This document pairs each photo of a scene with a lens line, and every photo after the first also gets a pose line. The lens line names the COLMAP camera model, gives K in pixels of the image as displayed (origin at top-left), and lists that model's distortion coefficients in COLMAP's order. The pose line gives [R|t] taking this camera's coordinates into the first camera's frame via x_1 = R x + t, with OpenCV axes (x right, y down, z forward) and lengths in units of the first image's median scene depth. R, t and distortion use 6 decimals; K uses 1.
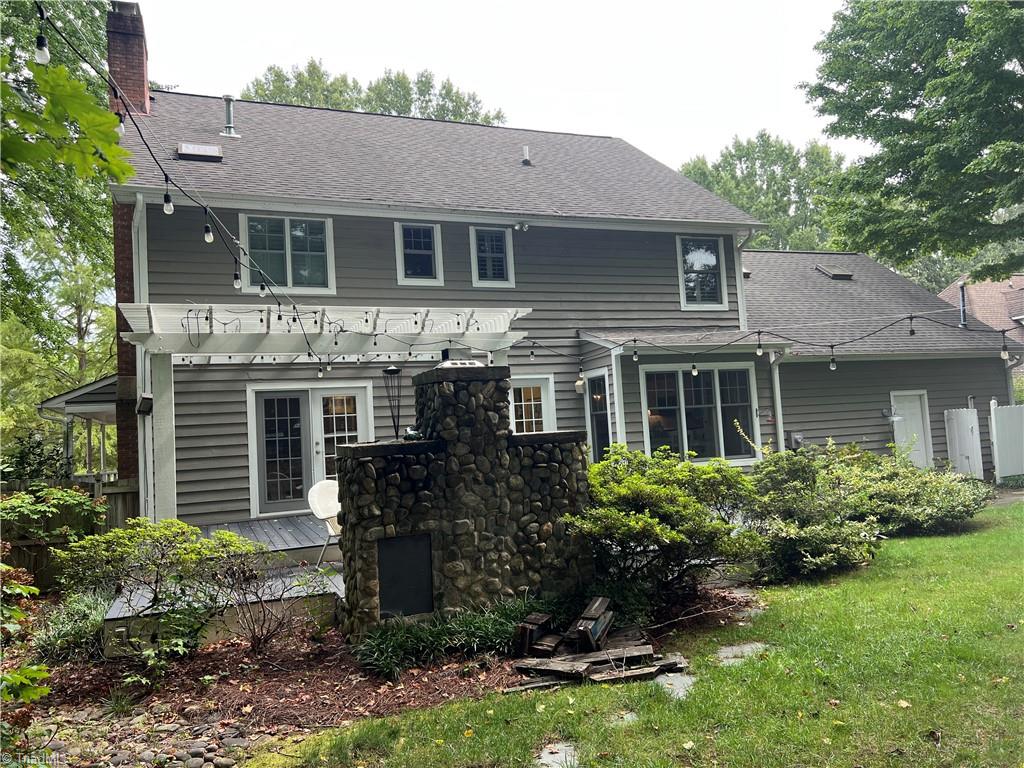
lens RADIAL K [[764.1, 0, 507.6], [0, 764.1, 384.9], [0, 0, 1]] dist [0.041921, -0.053883]
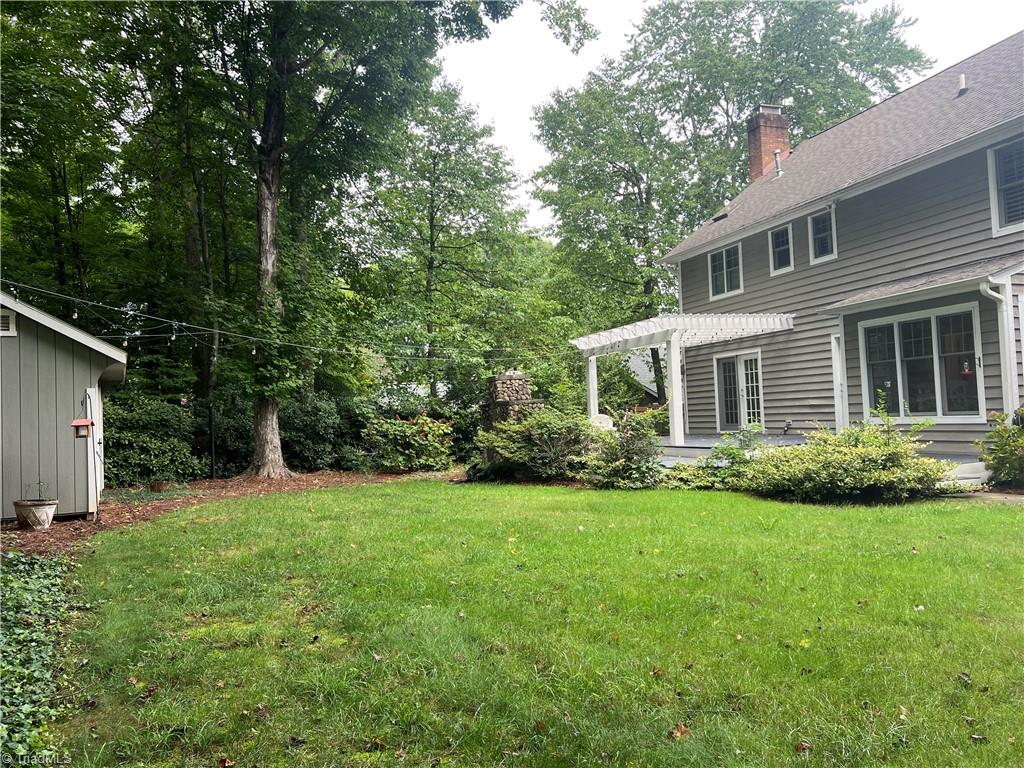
lens RADIAL K [[764.1, 0, 510.1], [0, 764.1, 385.5], [0, 0, 1]] dist [0.041921, -0.053883]
pose [[-0.020889, 0.018577, -0.999609, 1.243913], [0.114090, 0.993340, 0.016077, -0.011012], [0.993251, -0.113710, -0.022869, 0.531336]]
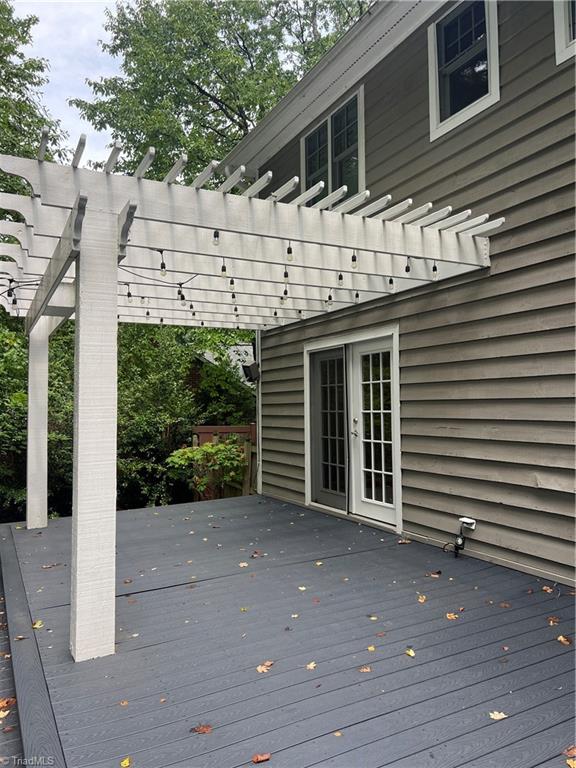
lens RADIAL K [[573.1, 0, 287.2], [0, 573.1, 386.5], [0, 0, 1]] dist [0.041921, -0.053883]
pose [[0.120260, 0.022015, -0.992498, 0.253271], [0.076705, 0.996559, 0.031399, 0.021375], [0.989775, -0.079906, 0.118158, 0.823175]]
